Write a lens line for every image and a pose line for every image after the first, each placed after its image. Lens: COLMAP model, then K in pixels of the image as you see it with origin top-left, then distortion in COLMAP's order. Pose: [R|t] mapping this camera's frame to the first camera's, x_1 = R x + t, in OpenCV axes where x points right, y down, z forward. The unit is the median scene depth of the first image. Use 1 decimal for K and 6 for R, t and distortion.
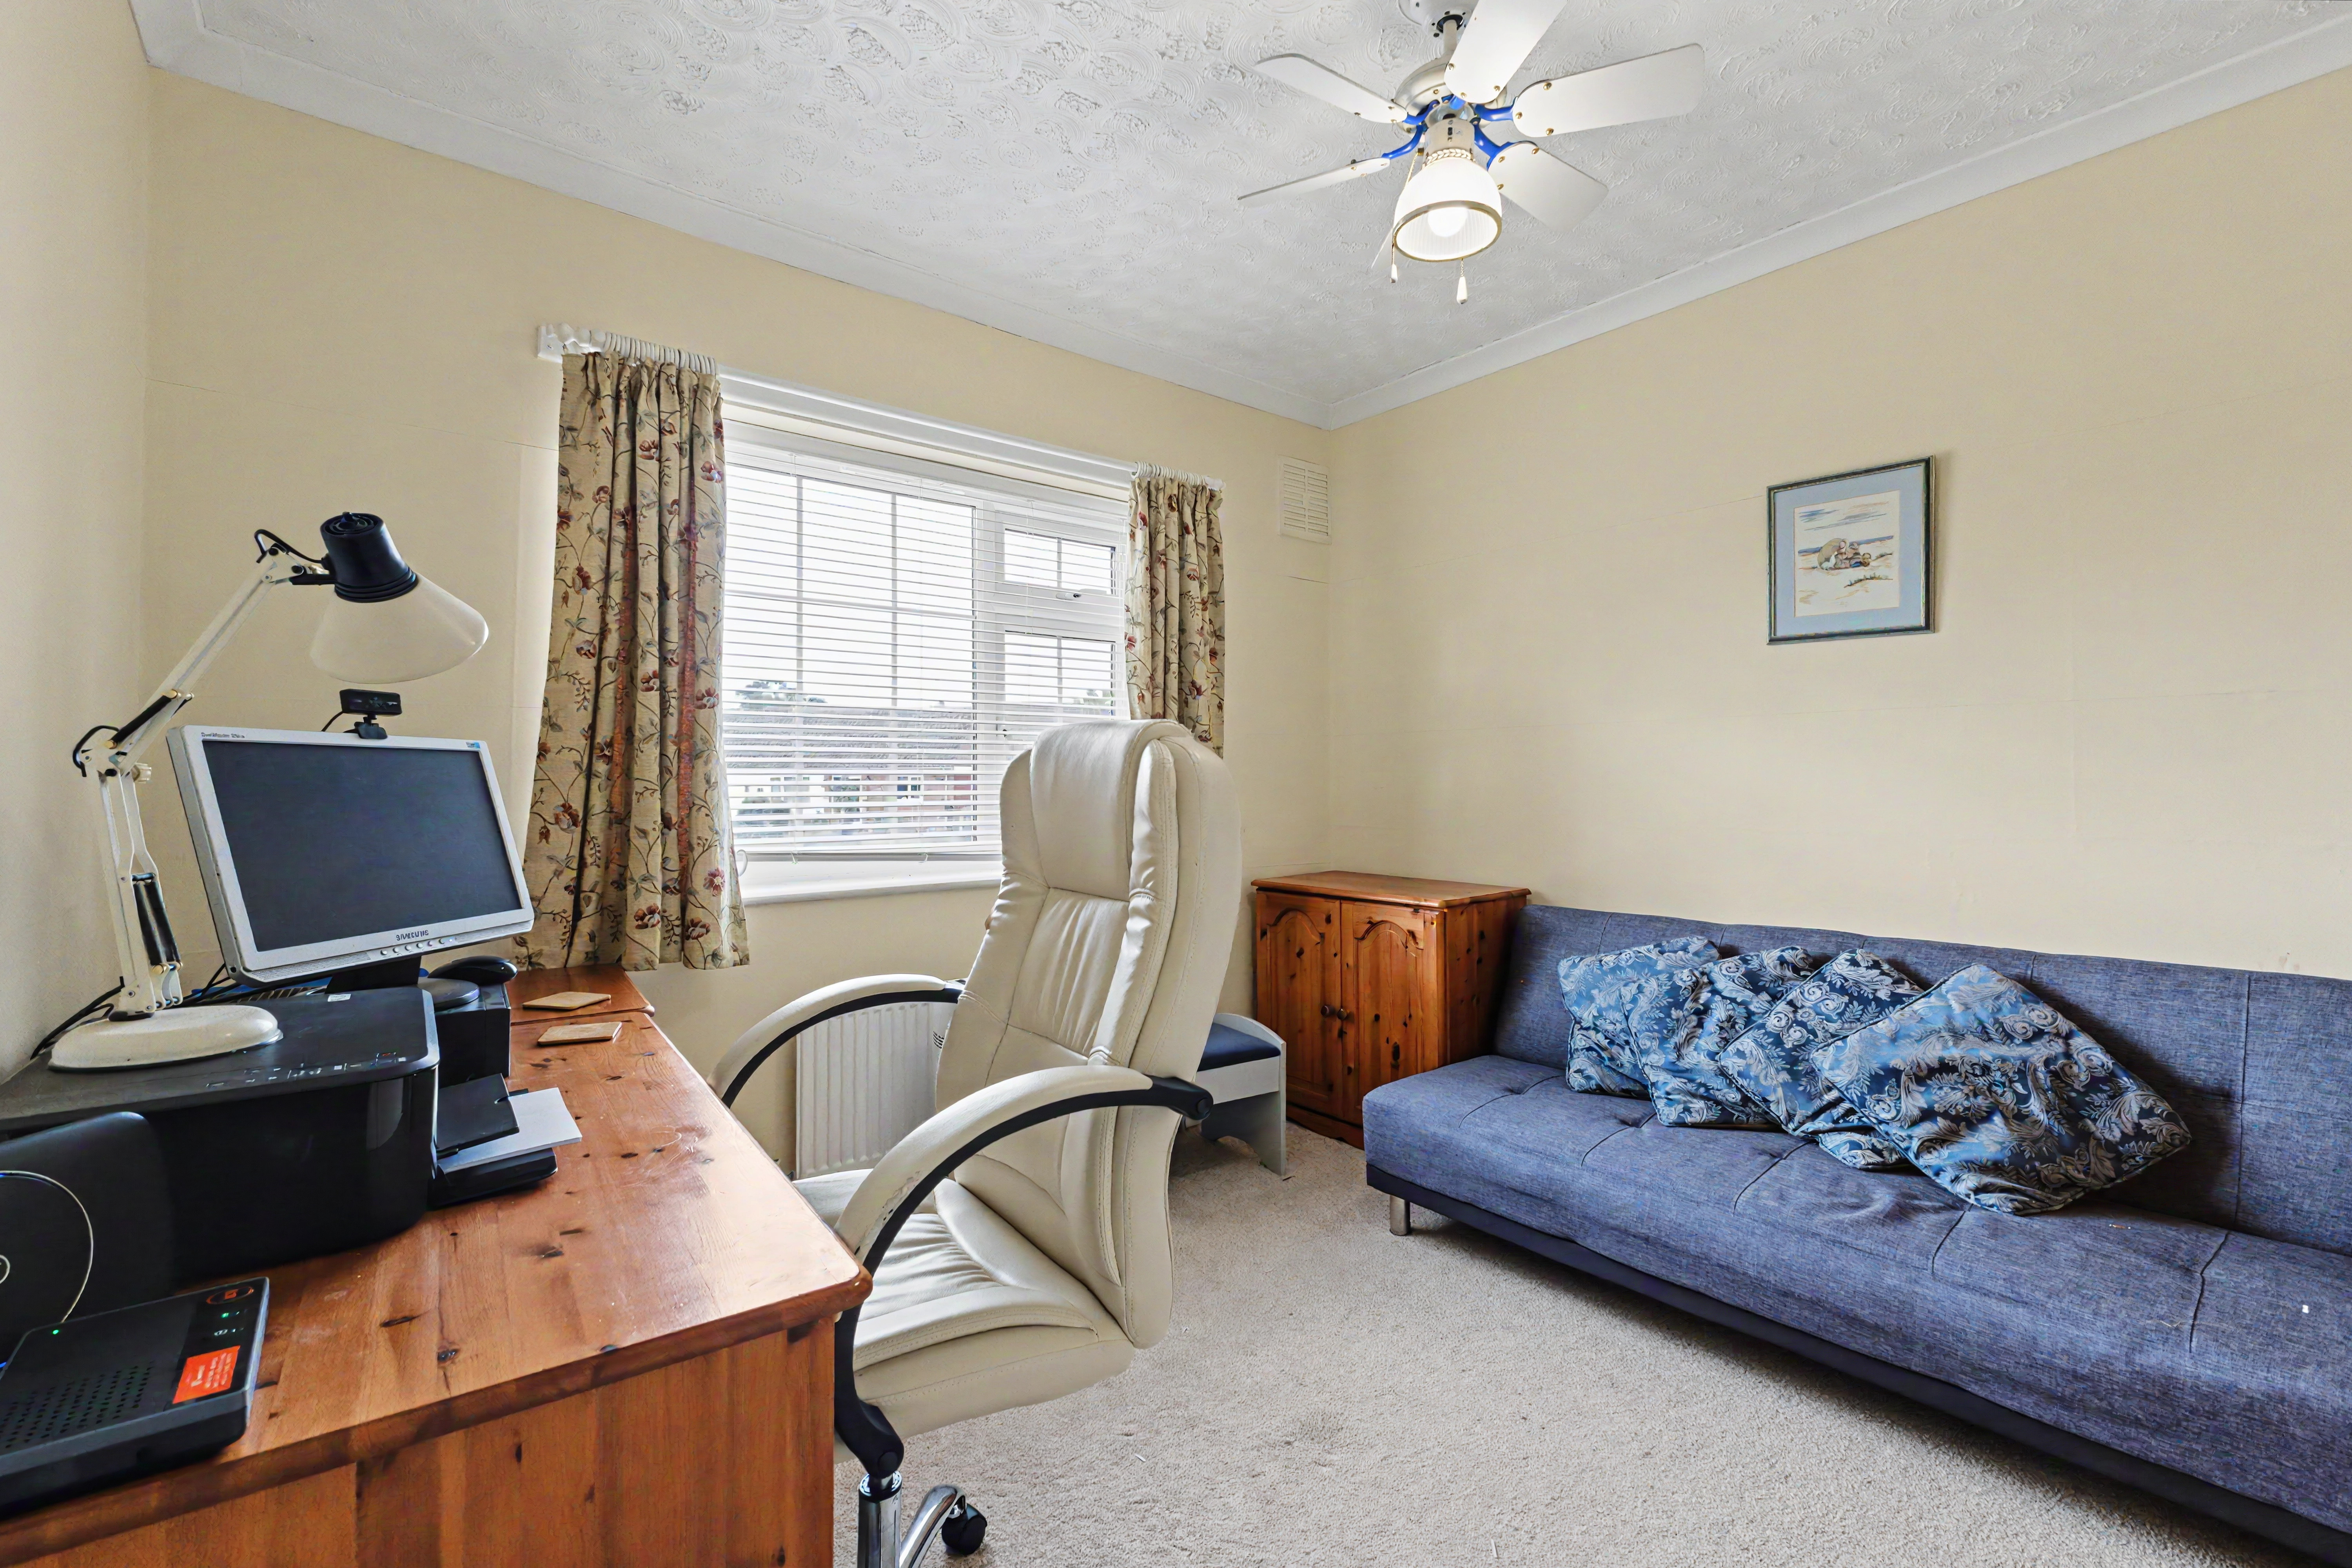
lens RADIAL K [[1022.0, 0, 1179.5], [0, 1022.0, 773.3], [0, 0, 1]] dist [0.007899, -0.001019]
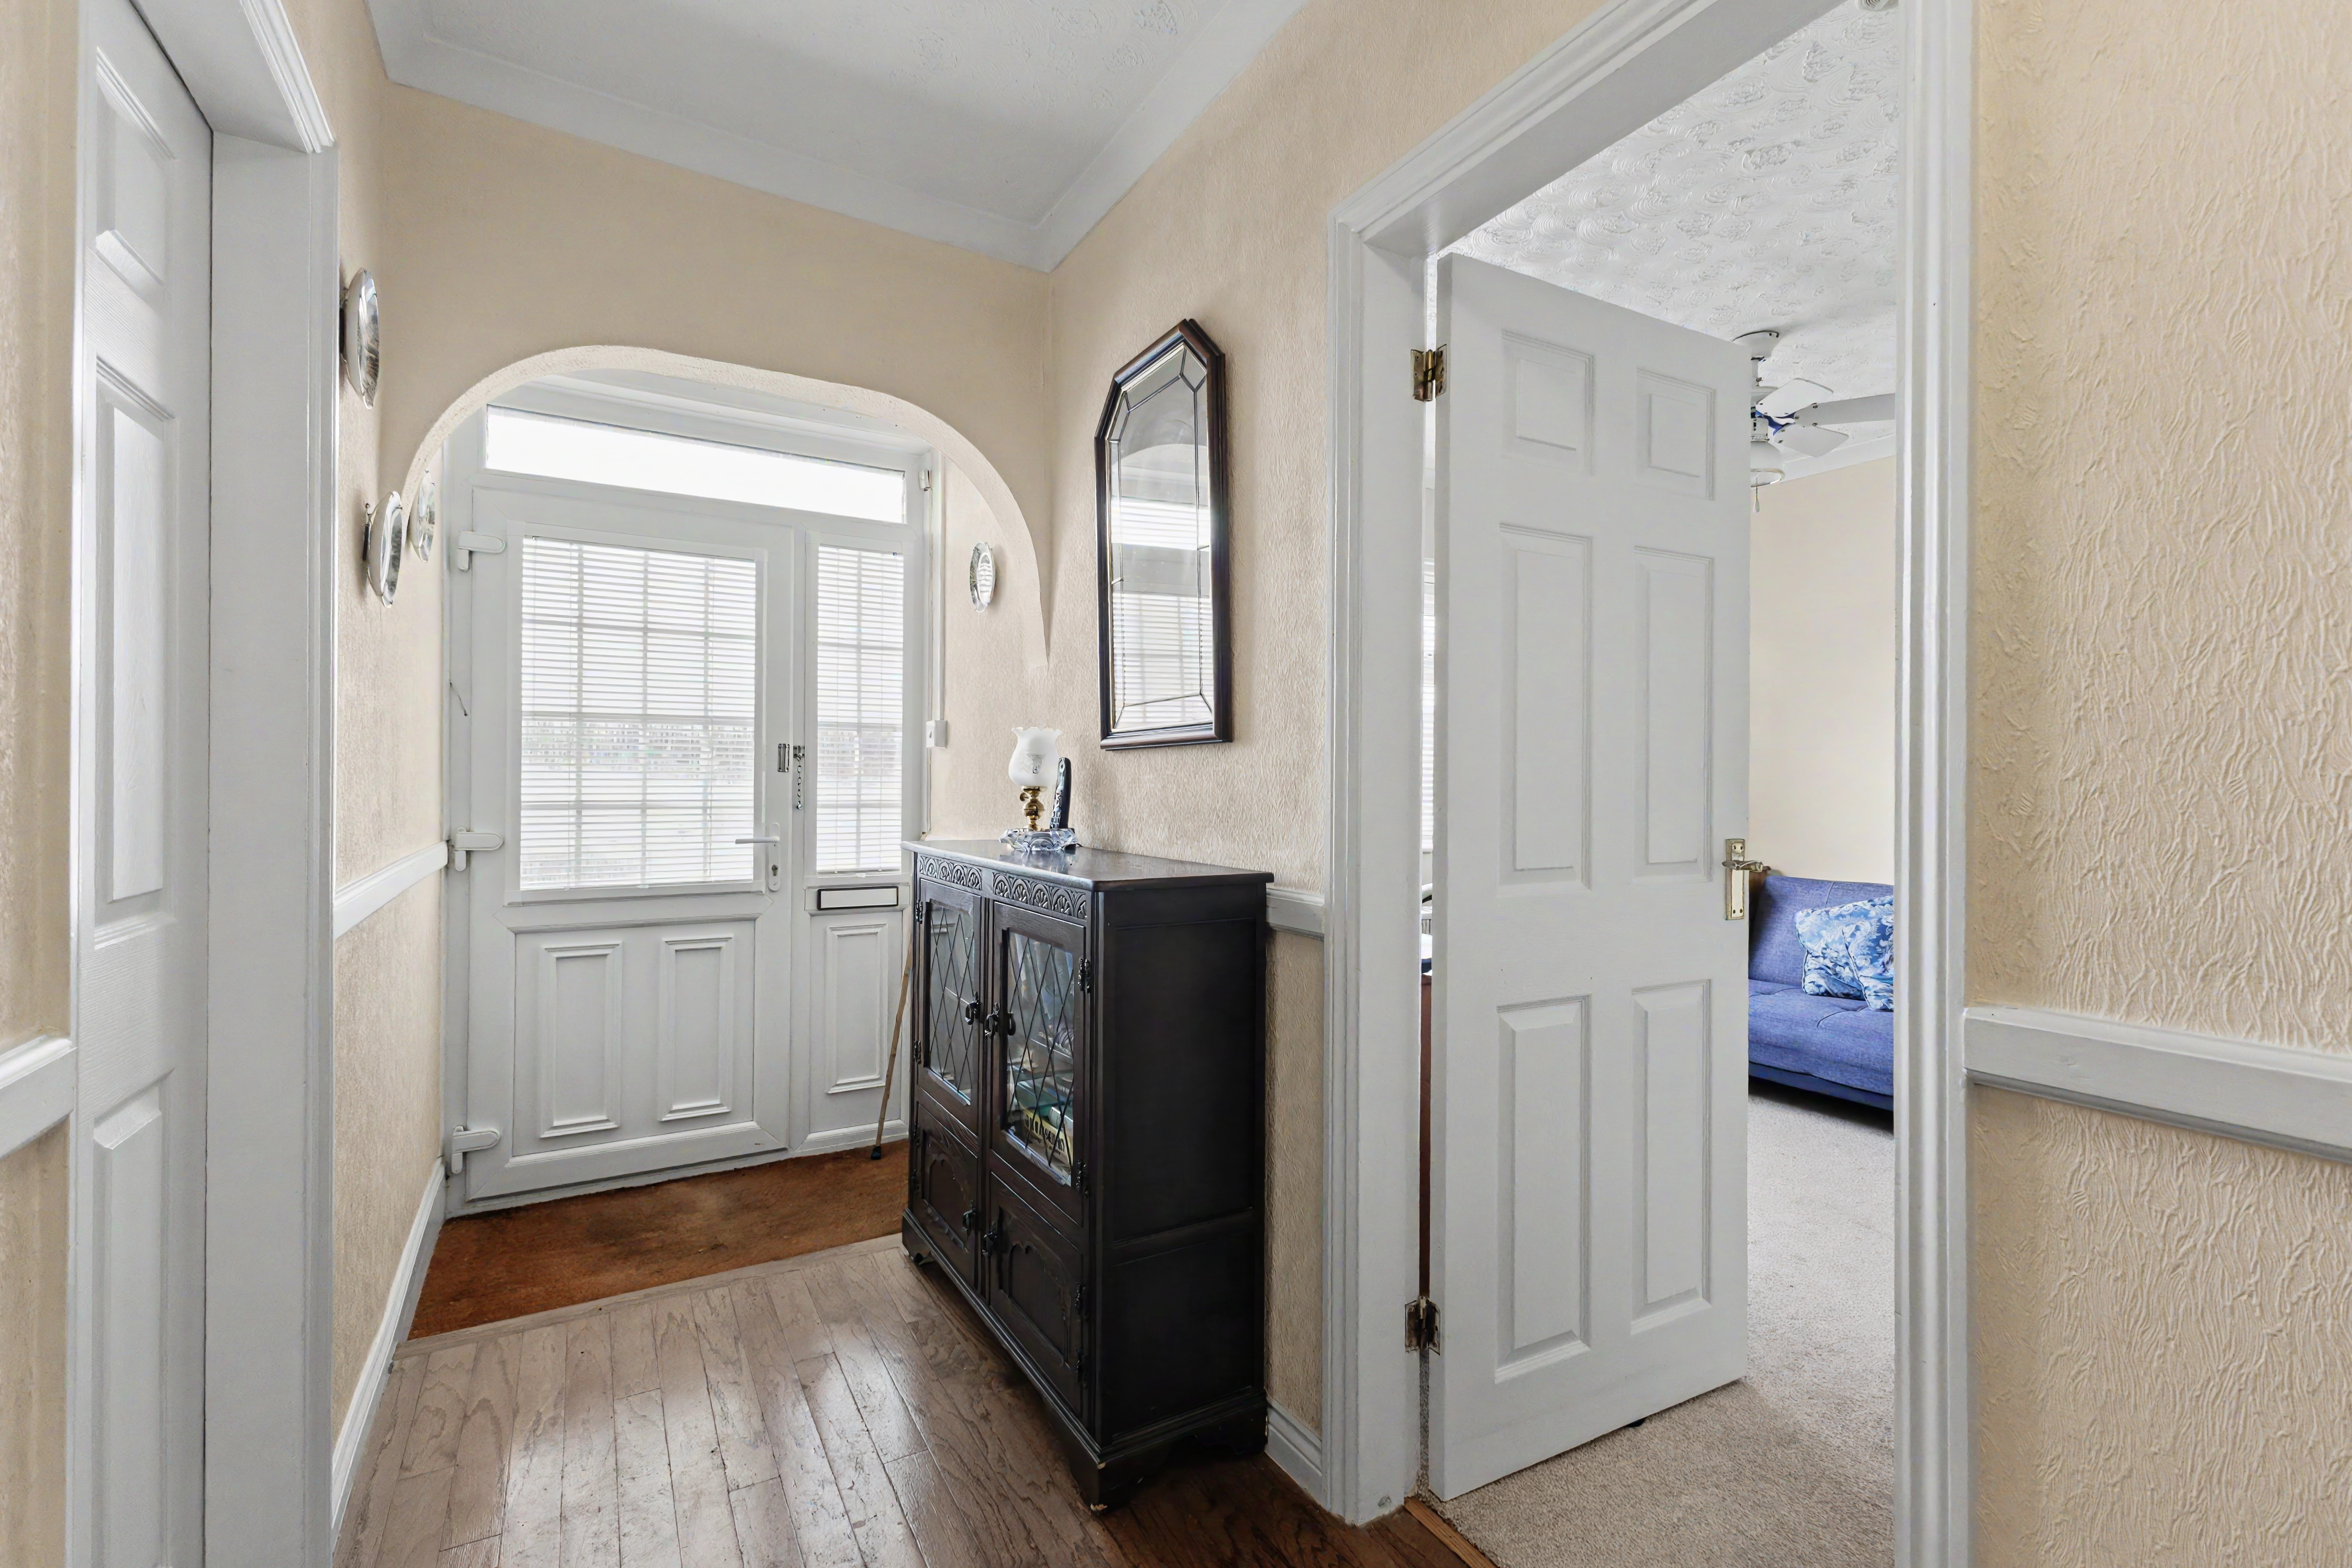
lens RADIAL K [[1022.0, 0, 1164.8], [0, 1022.0, 789.8], [0, 0, 1]] dist [0.007899, -0.001019]
pose [[0.986707, 0.012170, -0.162054, -0.315028], [-0.009830, 0.999836, 0.015230, -0.007380], [0.162213, -0.013435, 0.986664, -0.655053]]
